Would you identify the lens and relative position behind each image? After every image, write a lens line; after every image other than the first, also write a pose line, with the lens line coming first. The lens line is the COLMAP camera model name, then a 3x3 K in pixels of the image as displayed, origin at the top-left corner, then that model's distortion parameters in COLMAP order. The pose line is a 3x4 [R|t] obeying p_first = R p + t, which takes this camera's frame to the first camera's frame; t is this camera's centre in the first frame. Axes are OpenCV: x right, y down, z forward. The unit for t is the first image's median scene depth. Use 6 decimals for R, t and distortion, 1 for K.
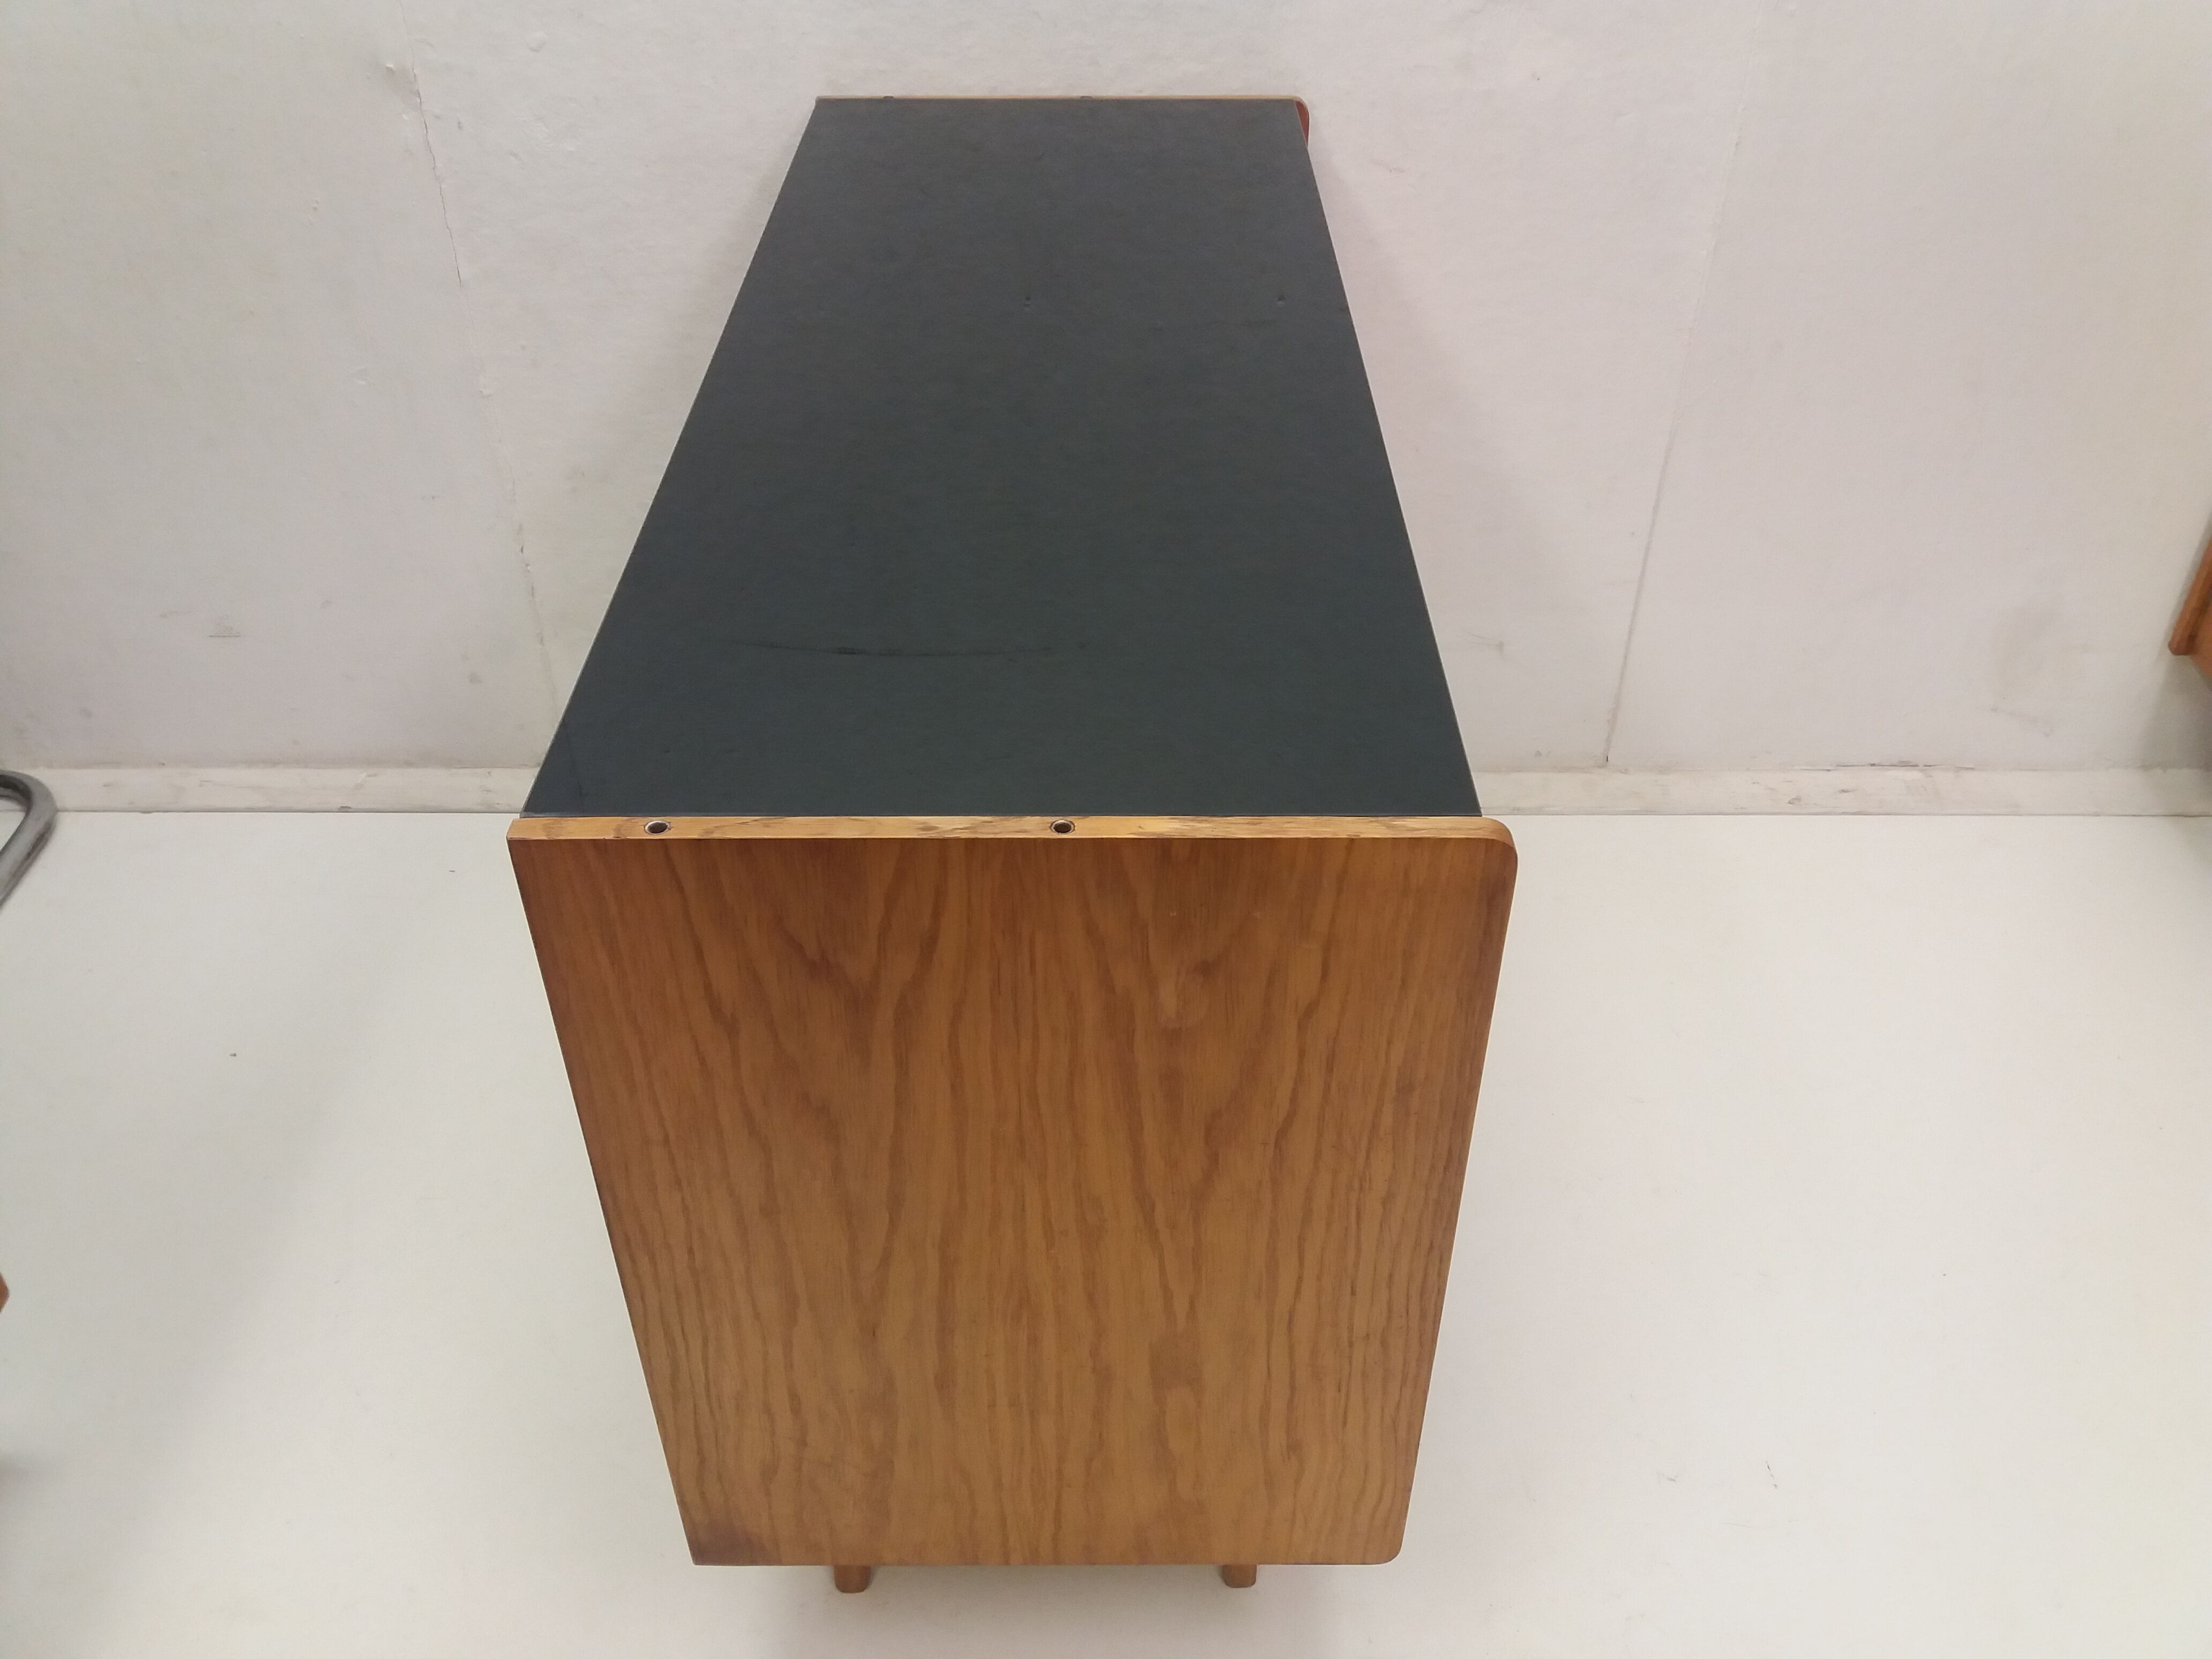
lens RADIAL K [[1826.0, 0, 1105.7], [0, 1826.0, 768.8], [0, 0, 1]] dist [0.165079, -0.340725]
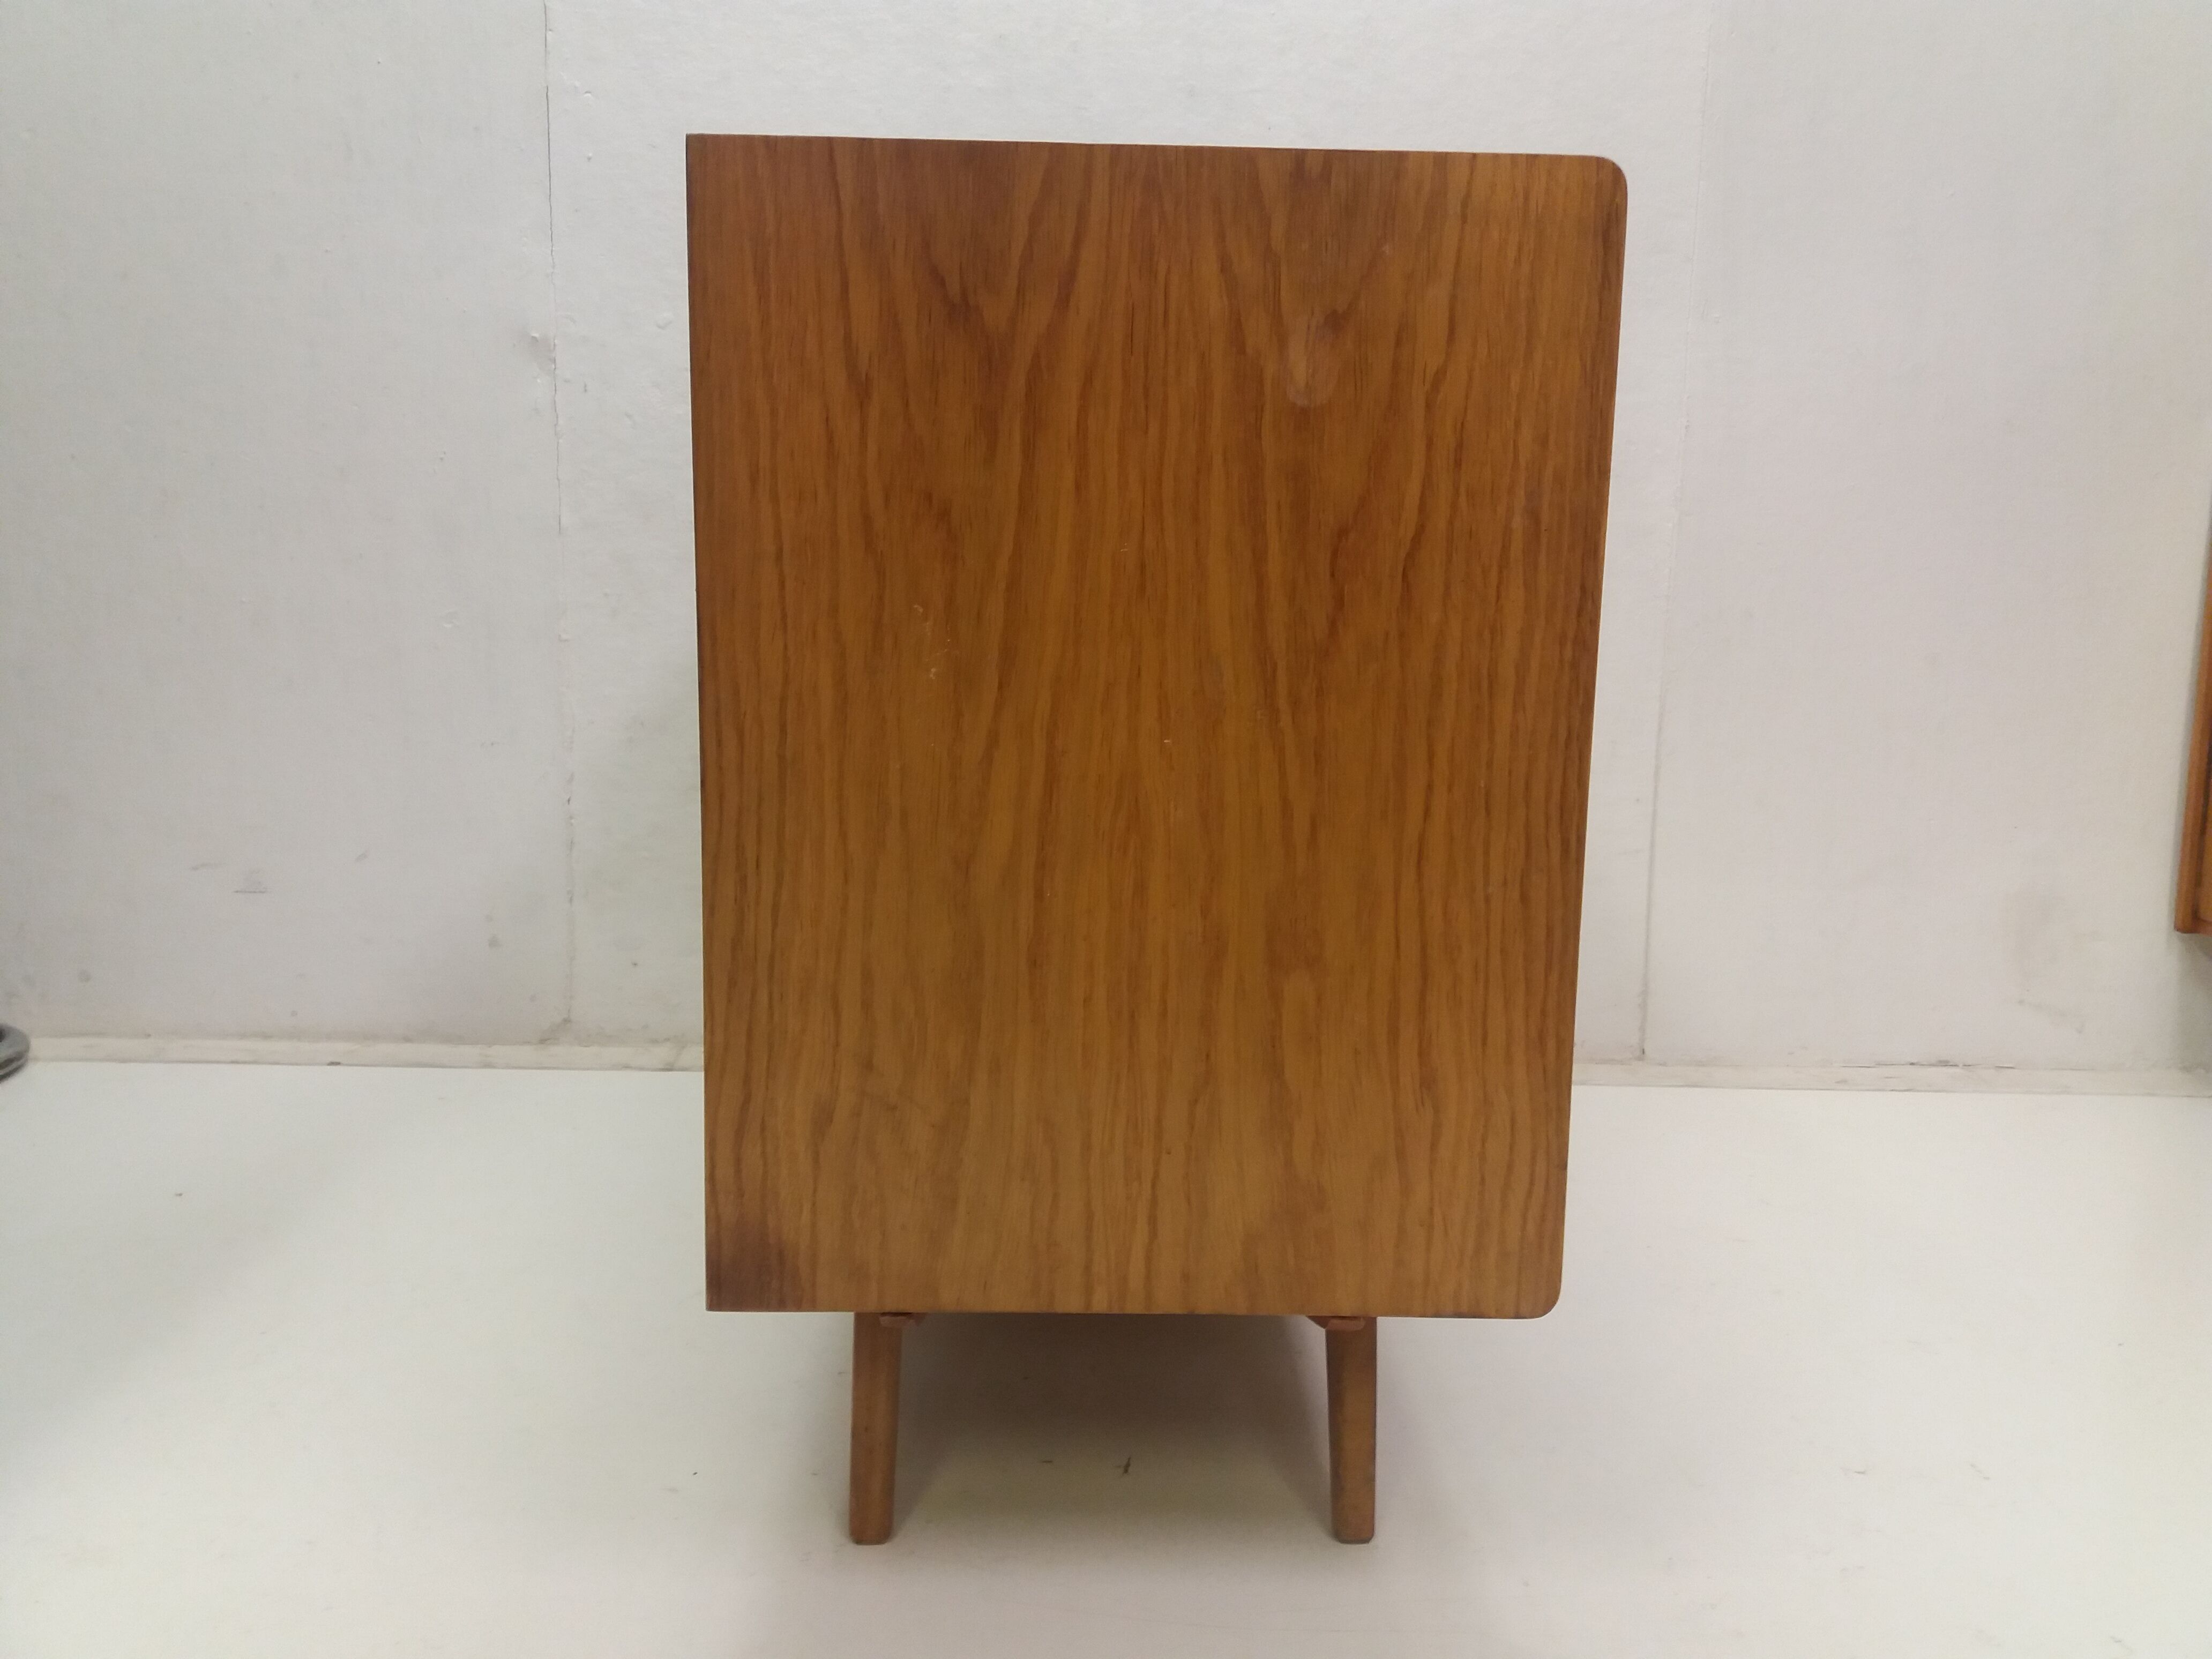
lens RADIAL K [[1797.9, 0, 1101.2], [0, 1797.9, 800.0], [0, 0, 1]] dist [0.161645, -0.325596]
pose [[0.999577, 0.018949, 0.022050, -0.080642], [-0.005968, 0.875997, -0.482279, 0.718912], [-0.028454, 0.481944, 0.875740, 0.207255]]
